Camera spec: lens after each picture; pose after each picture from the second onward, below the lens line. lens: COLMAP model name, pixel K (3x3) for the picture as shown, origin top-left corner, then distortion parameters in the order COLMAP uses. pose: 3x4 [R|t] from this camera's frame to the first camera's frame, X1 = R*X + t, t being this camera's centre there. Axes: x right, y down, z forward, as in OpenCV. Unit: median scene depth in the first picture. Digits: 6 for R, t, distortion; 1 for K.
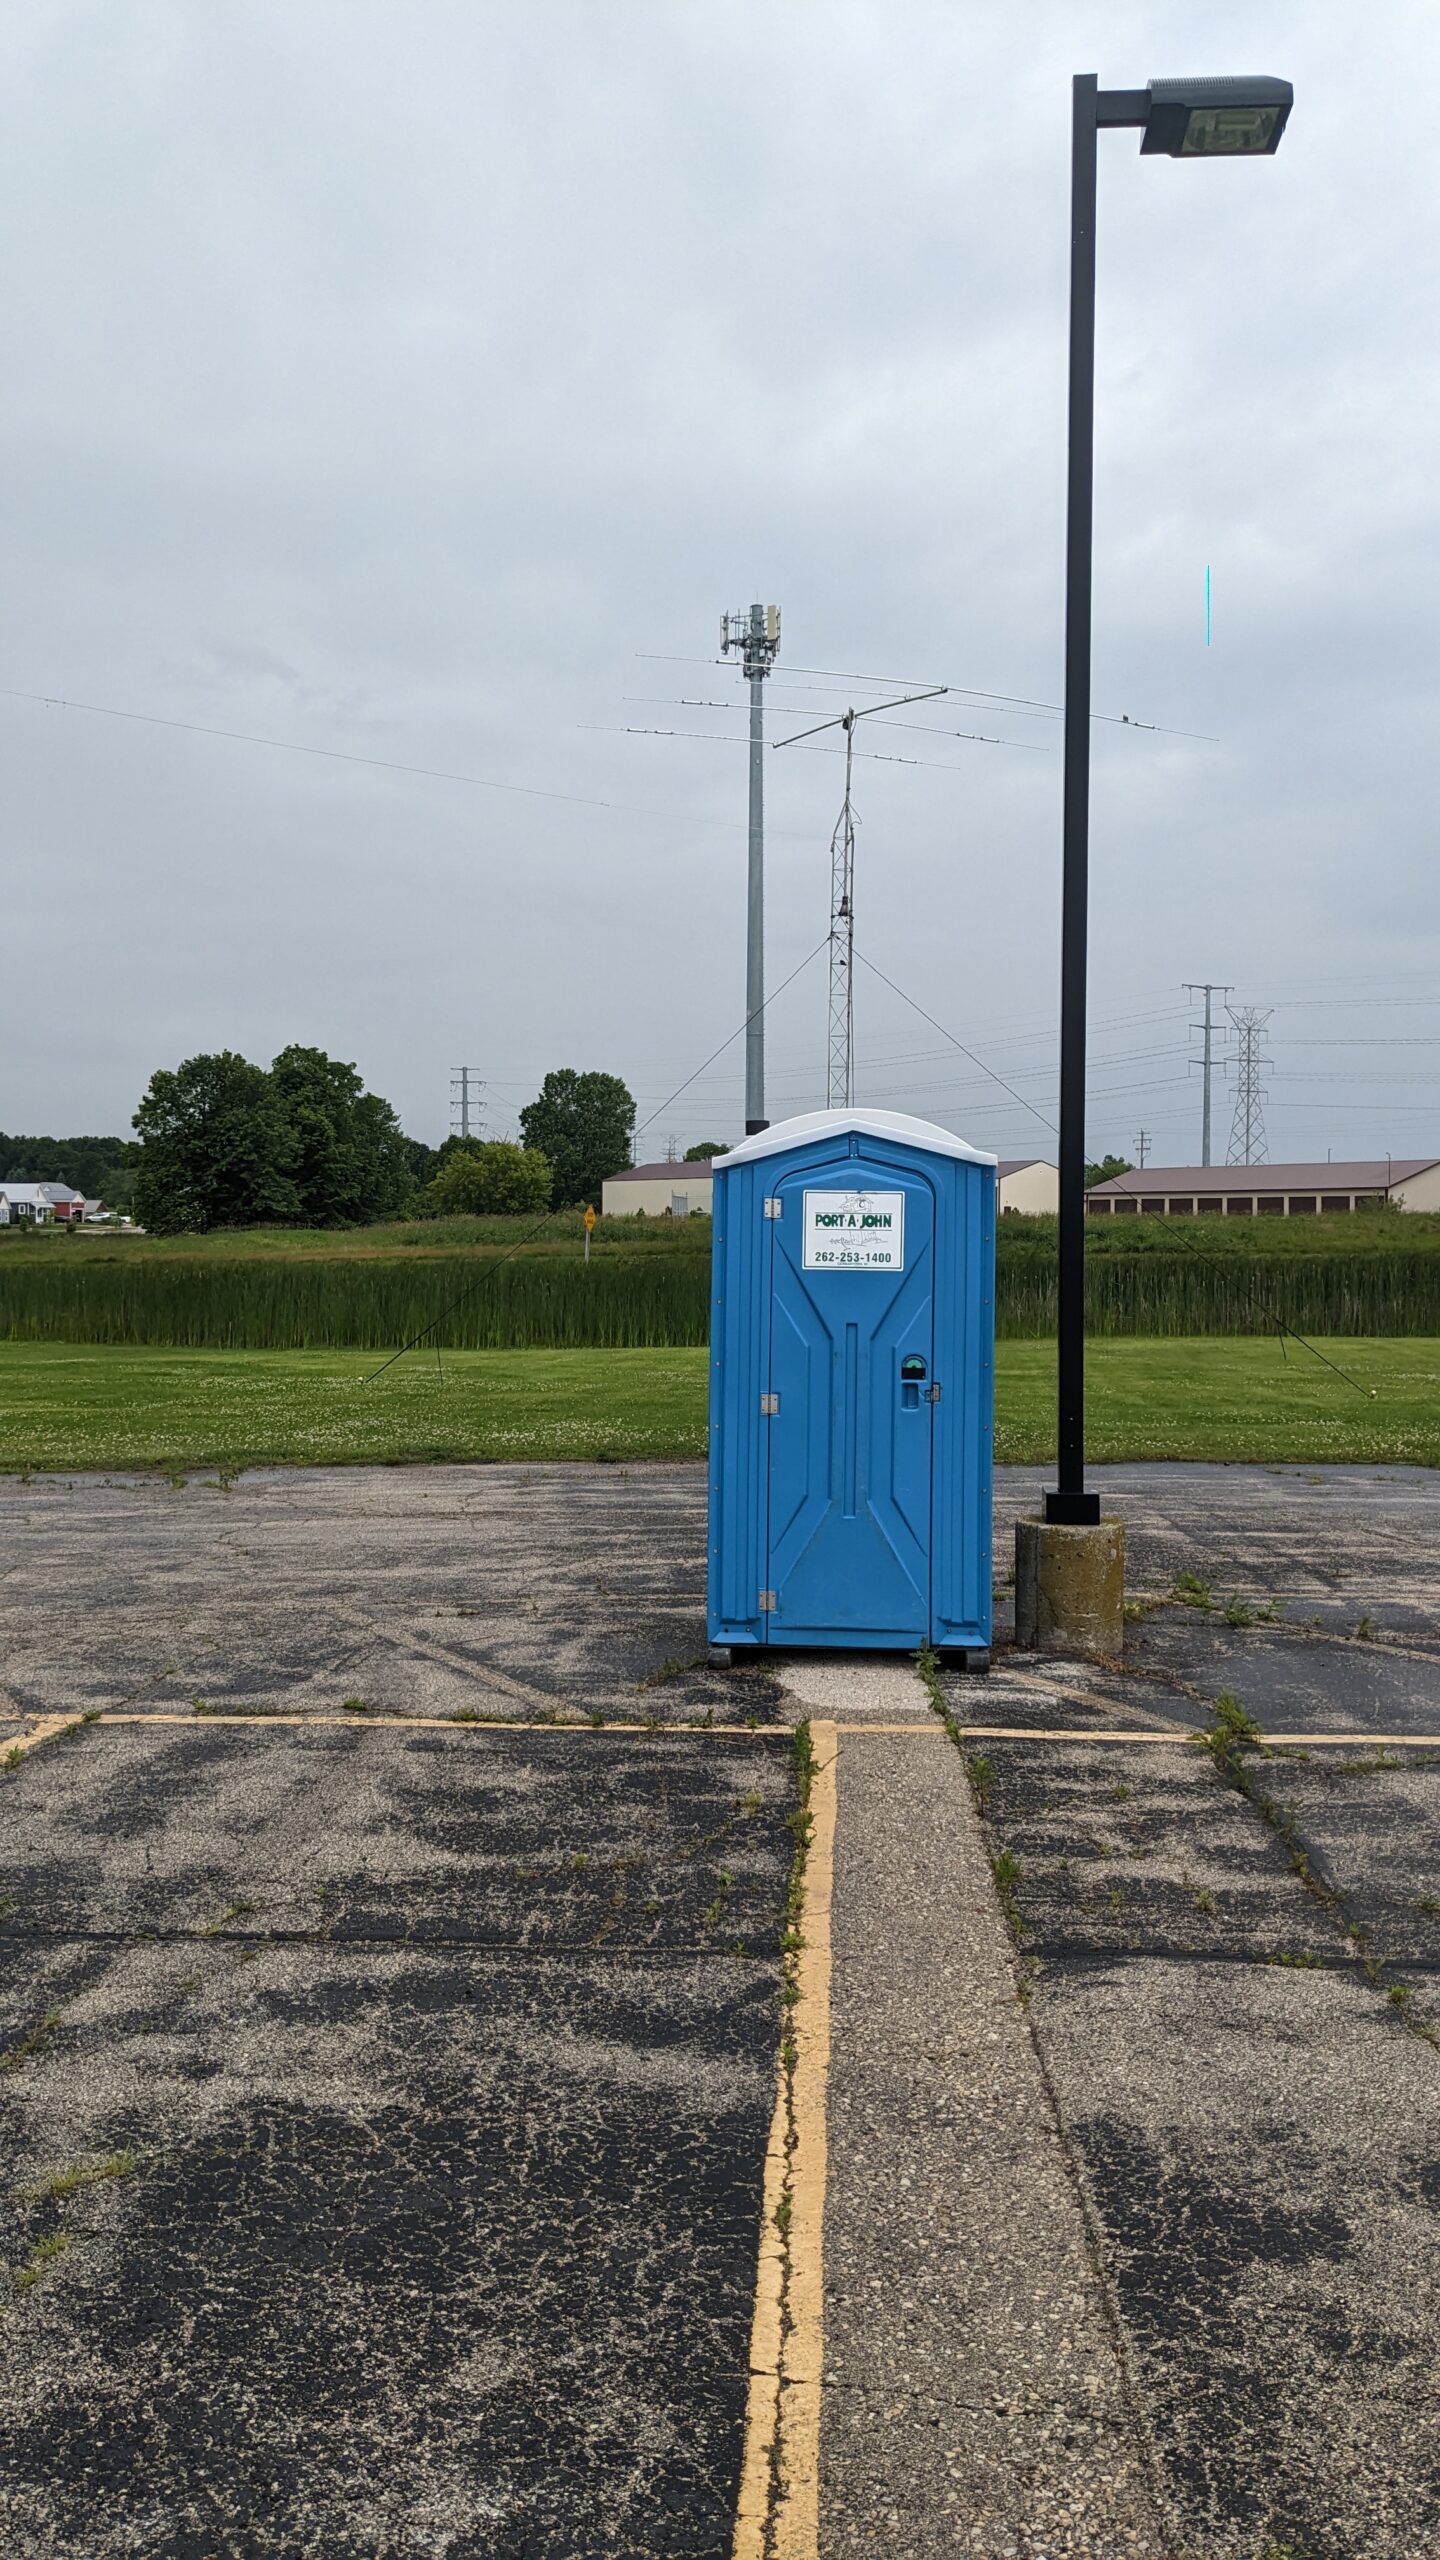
lens RADIAL K [[1822.9, 0, 720.0], [0, 1822.9, 1280.0], [0, 0, 1]] dist [0.001485, -0.051226]
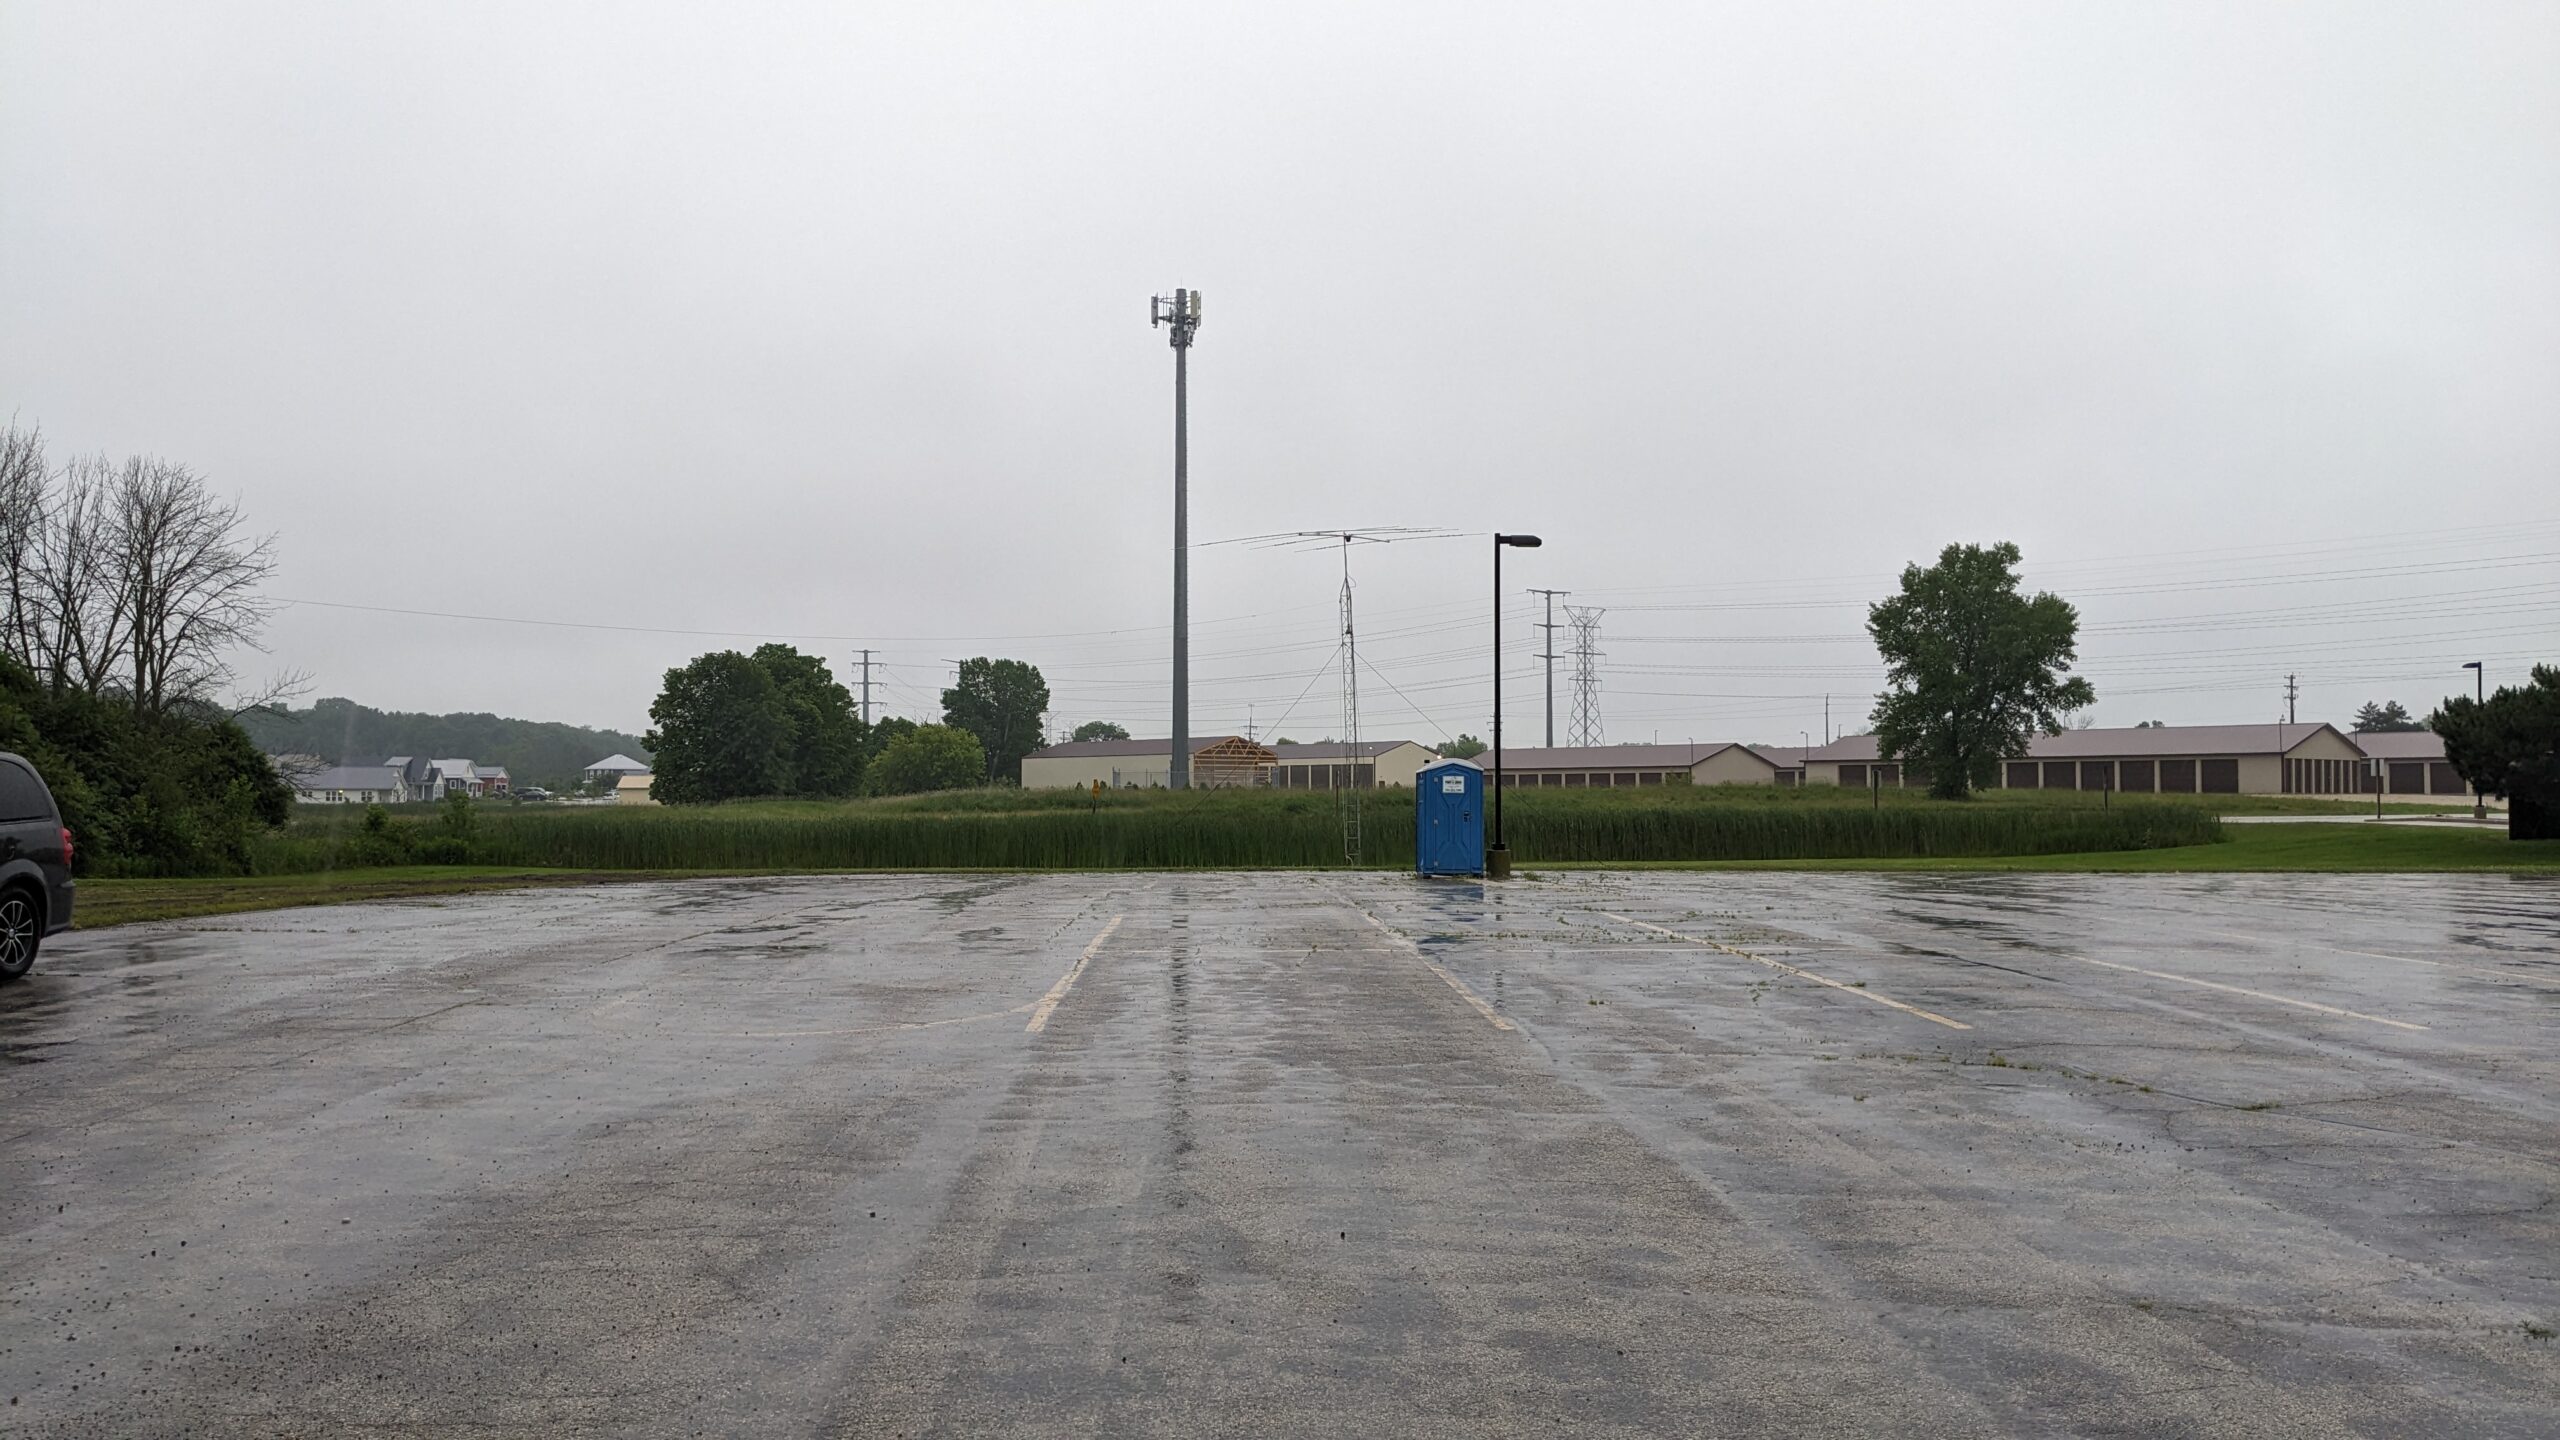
lens RADIAL K [[1832.7, 0, 1270.5], [0, 1832.7, 752.9], [0, 0, 1]] dist [0.001138, -0.048183]
pose [[0.994301, 0.000196, 0.106610, -0.042228], [0.005769, 0.998434, -0.055645, 0.007132], [-0.106454, 0.055943, 0.992743, -0.171671]]
